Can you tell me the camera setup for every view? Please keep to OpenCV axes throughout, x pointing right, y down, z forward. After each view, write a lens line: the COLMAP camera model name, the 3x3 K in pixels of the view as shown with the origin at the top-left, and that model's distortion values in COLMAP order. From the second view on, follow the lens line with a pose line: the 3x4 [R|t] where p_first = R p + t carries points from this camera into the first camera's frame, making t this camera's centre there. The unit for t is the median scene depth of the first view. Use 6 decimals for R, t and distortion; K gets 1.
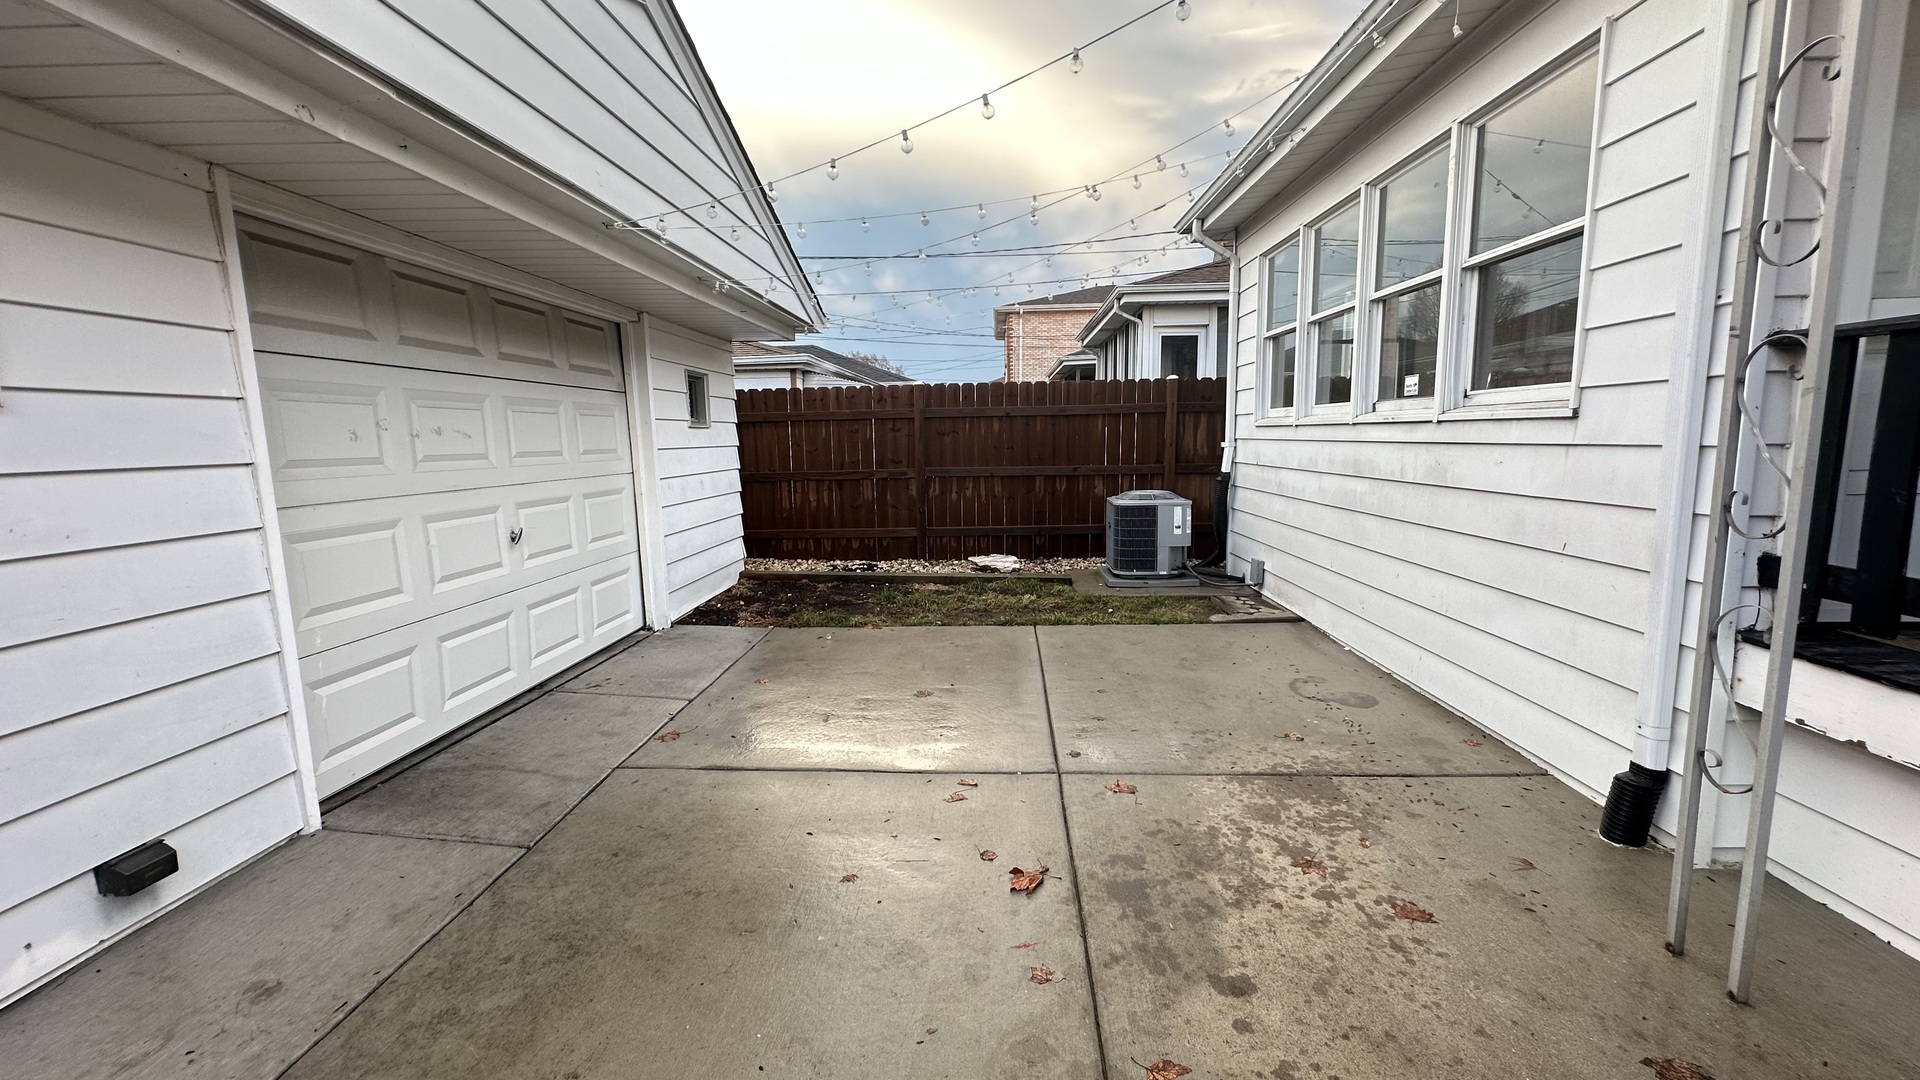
lens RADIAL K [[760.9, 0, 960.0], [0, 760.9, 540.0], [0, 0, 1]] dist [-0.000626, 0.000291]
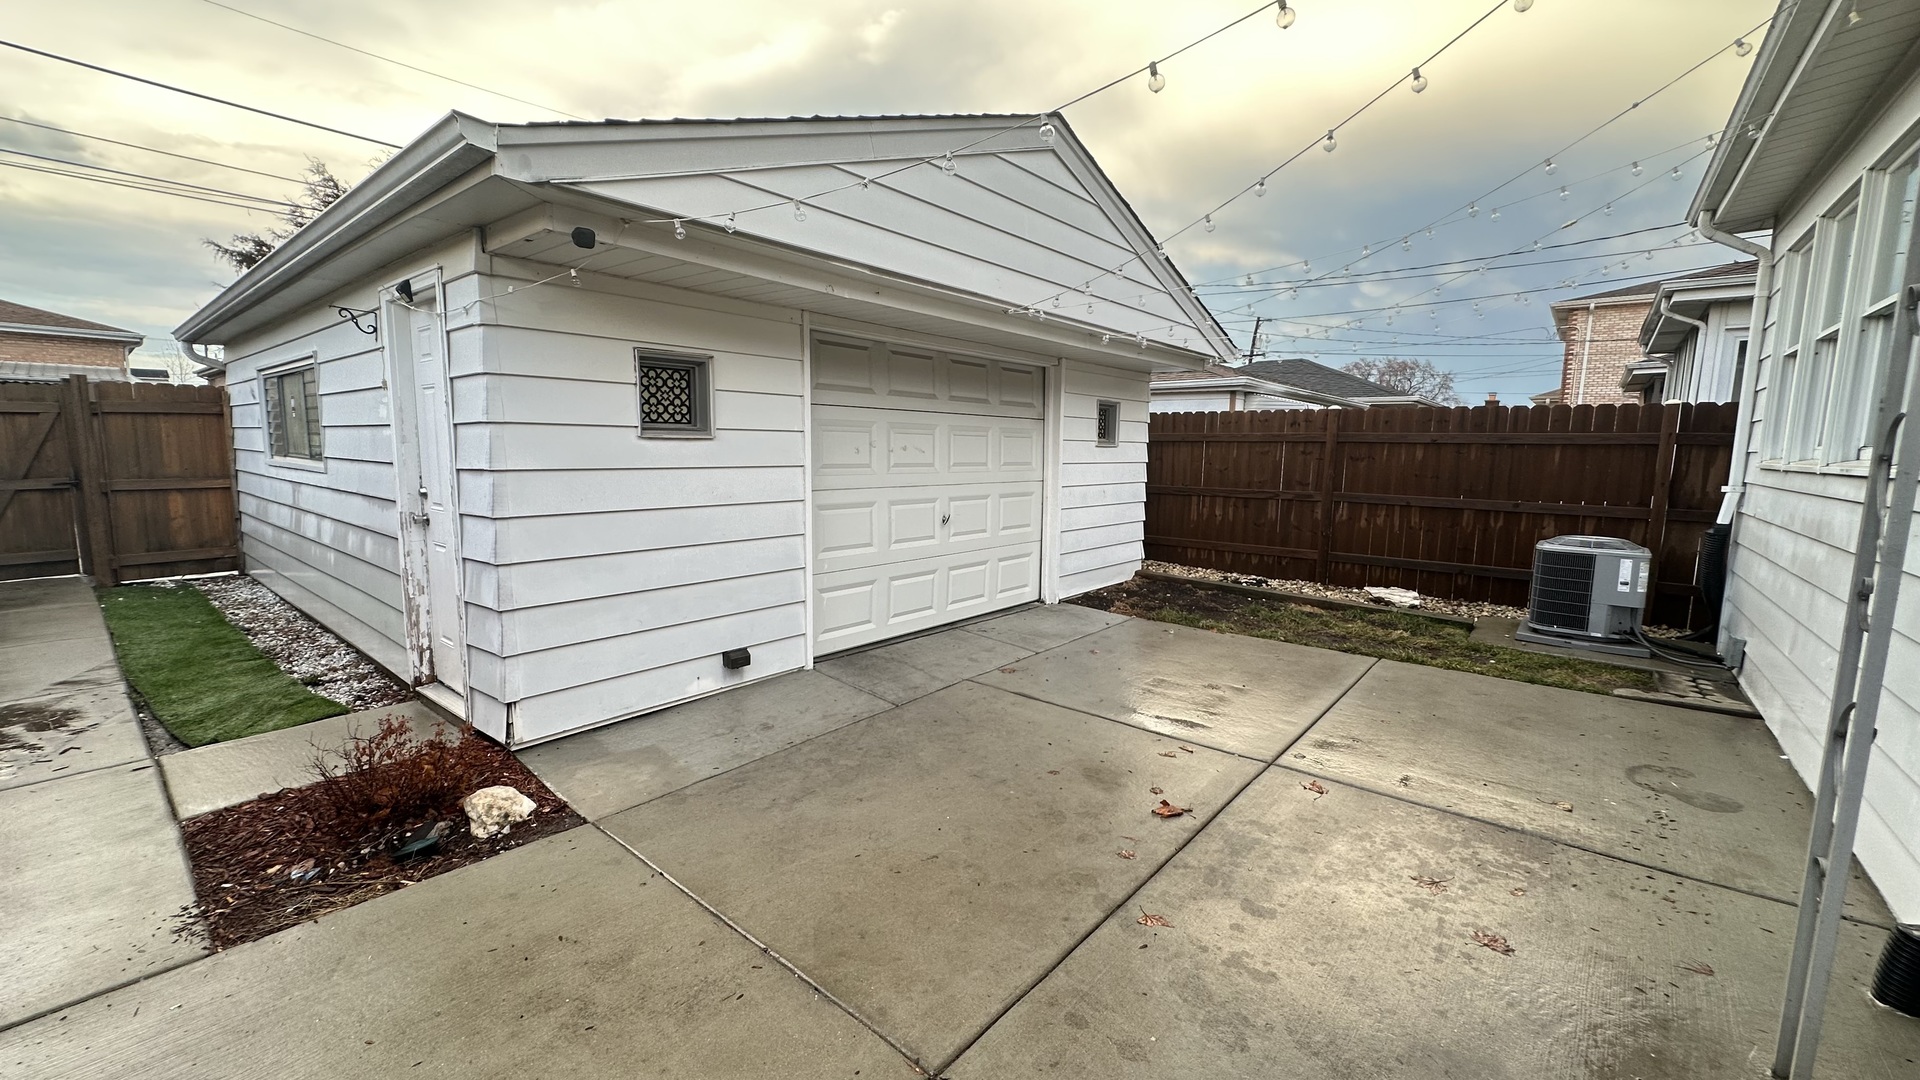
lens RADIAL K [[752.3, 0, 960.0], [0, 752.3, 540.0], [0, 0, 1]] dist [-0.000775, 0.000094]
pose [[0.802799, 0.105685, -0.586809, 0.228906], [-0.112560, 0.993333, 0.024909, -0.003481], [0.585529, 0.046055, 0.809342, -0.126356]]
